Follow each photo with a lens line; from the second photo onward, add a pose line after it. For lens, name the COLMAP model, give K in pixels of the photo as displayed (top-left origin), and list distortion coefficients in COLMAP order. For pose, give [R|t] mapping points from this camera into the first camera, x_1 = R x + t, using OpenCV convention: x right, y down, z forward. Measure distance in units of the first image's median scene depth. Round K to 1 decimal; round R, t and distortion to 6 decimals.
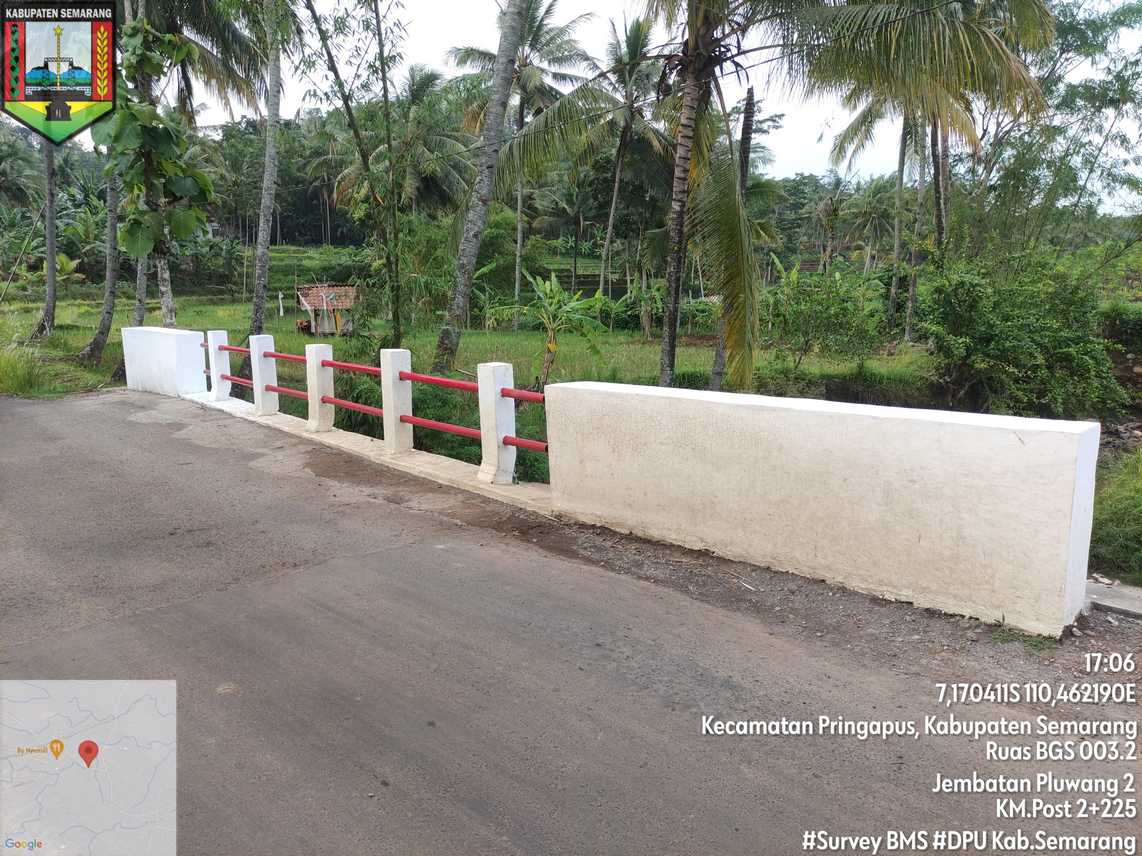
lens RADIAL K [[833.9, 0, 573.7], [0, 833.9, 426.8], [0, 0, 1]] dist [0.061759, -0.062633]
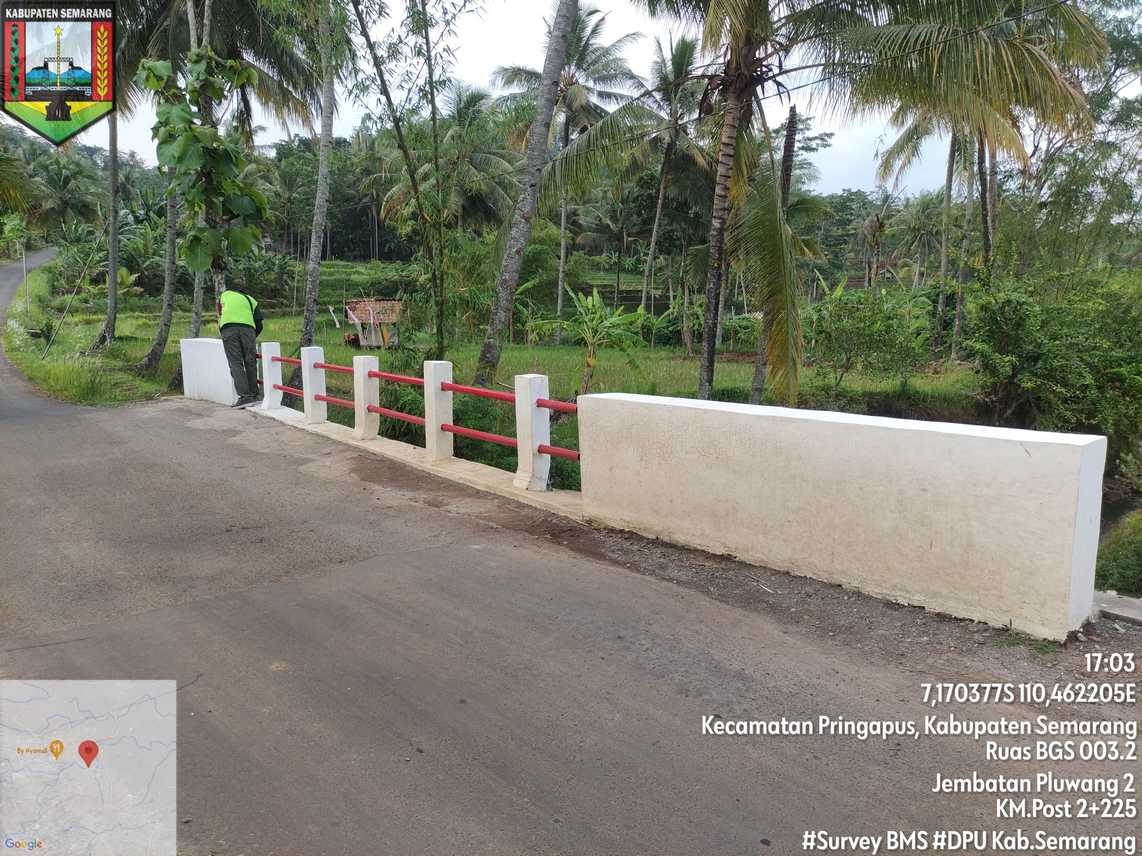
lens RADIAL K [[838.5, 0, 569.7], [0, 838.5, 425.6], [0, 0, 1]] dist [0.066674, -0.071291]
pose [[0.998404, 0.014141, -0.054675, 0.003979], [-0.015239, 0.999690, -0.019710, 0.002506], [0.054379, 0.020512, 0.998310, -0.015648]]
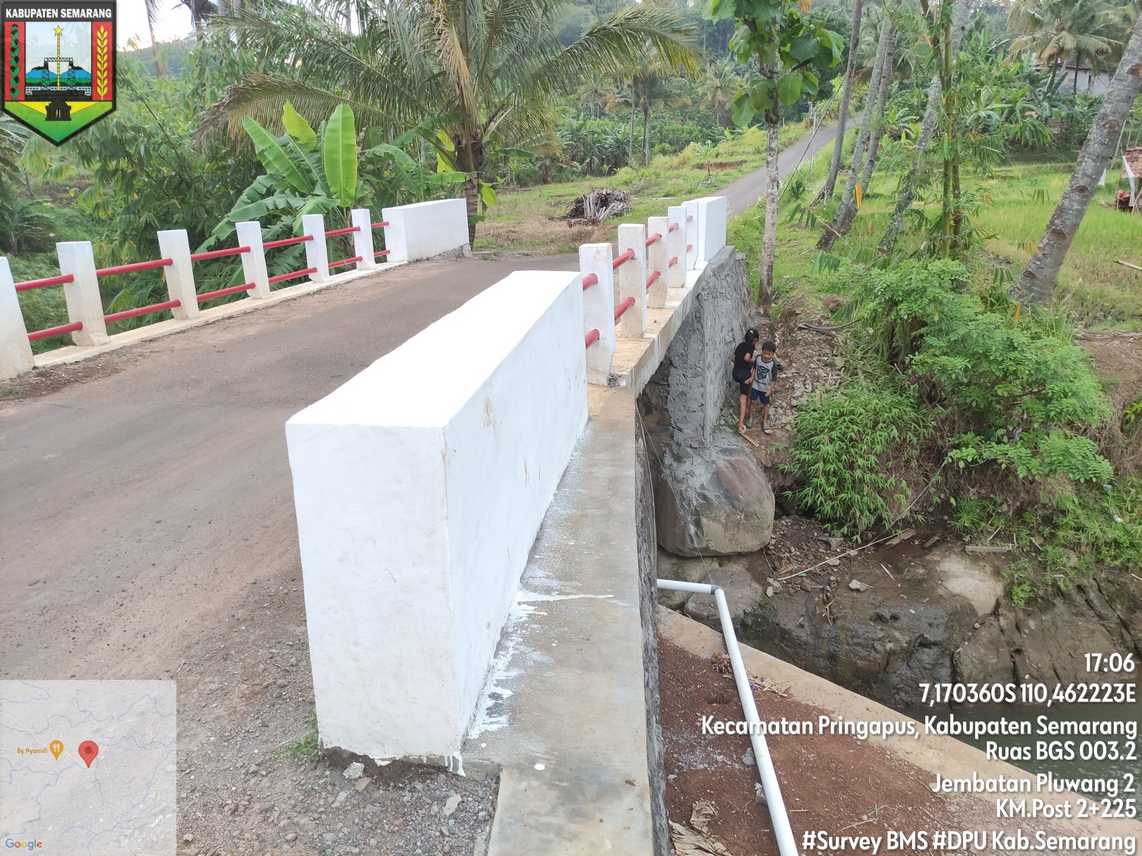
lens RADIAL K [[838.5, 0, 569.7], [0, 838.5, 425.6], [0, 0, 1]] dist [0.066674, -0.071291]
pose [[0.570612, 0.234699, -0.786968, 0.187698], [-0.118531, 0.971795, 0.203876, -0.020644], [0.812620, -0.023054, 0.582337, 0.146552]]
